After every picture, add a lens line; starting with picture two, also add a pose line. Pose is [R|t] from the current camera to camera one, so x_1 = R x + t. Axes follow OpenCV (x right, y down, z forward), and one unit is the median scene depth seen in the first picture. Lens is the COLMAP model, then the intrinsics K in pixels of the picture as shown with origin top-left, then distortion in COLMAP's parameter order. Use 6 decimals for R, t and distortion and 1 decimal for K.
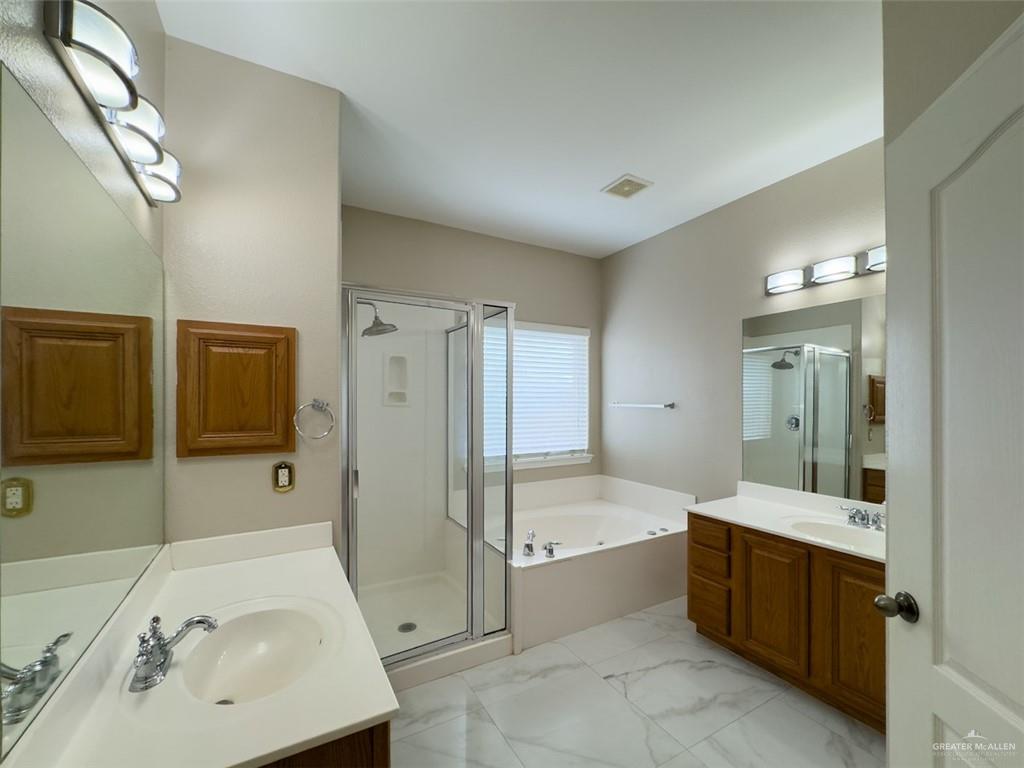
lens RADIAL K [[409.8, 0, 502.0], [0, 409.8, 401.4], [0, 0, 1]] dist [-0.000946, -0.000235]
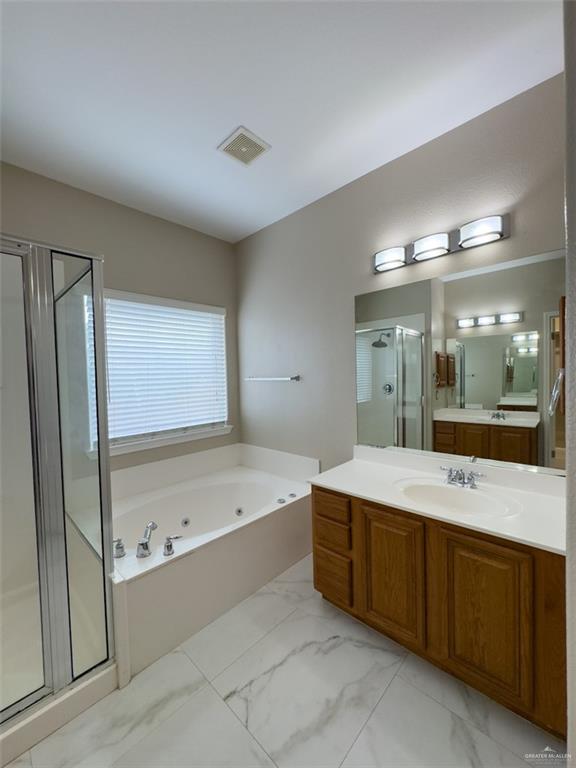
lens RADIAL K [[307.4, 0, 278.8], [0, 307.4, 384.5], [0, 0, 1]] dist [-0.000946, -0.000235]
pose [[0.953245, -0.035616, 0.300093, 0.142203], [0.028326, 0.999189, 0.028610, 0.003165], [-0.300869, -0.018772, 0.953481, 0.277561]]
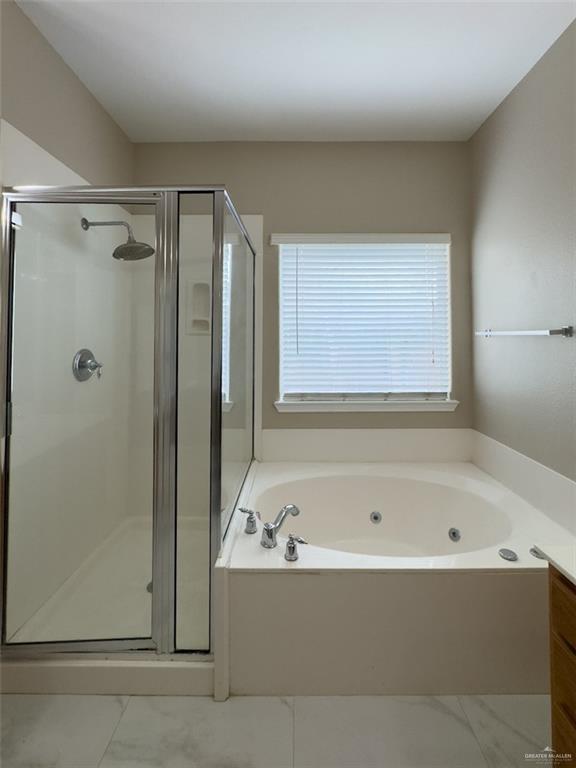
lens RADIAL K [[322.8, 0, 292.4], [0, 322.8, 329.5], [0, 0, 1]] dist [-0.002069, -0.000252]
pose [[0.881867, -0.012801, -0.471325, 0.333314], [0.000930, 0.999677, -0.025411, 0.021830], [0.471498, 0.021971, 0.881594, 0.485889]]
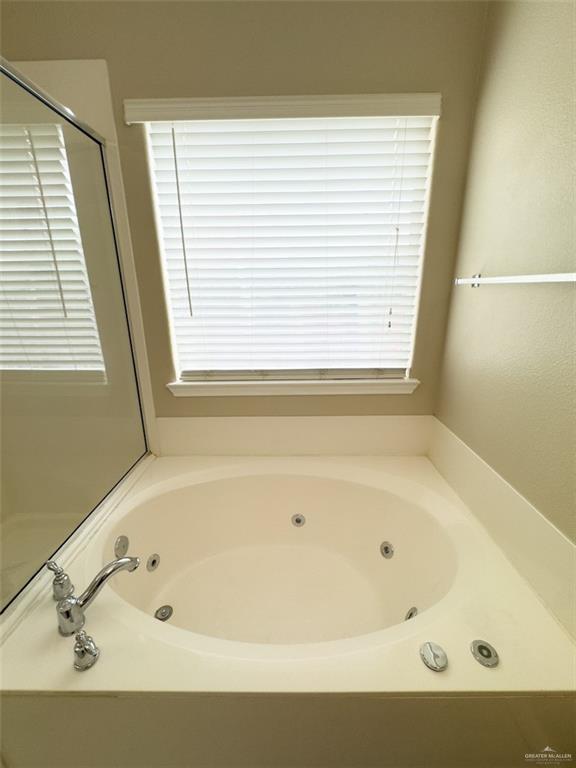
lens RADIAL K [[307.4, 0, 291.0], [0, 307.4, 382.5], [0, 0, 1]] dist [-0.000946, -0.000235]
pose [[0.882671, 0.124751, -0.453133, 0.365140], [0.011049, 0.958355, 0.285367, 0.023696], [0.469862, -0.256891, 0.844534, 0.830753]]
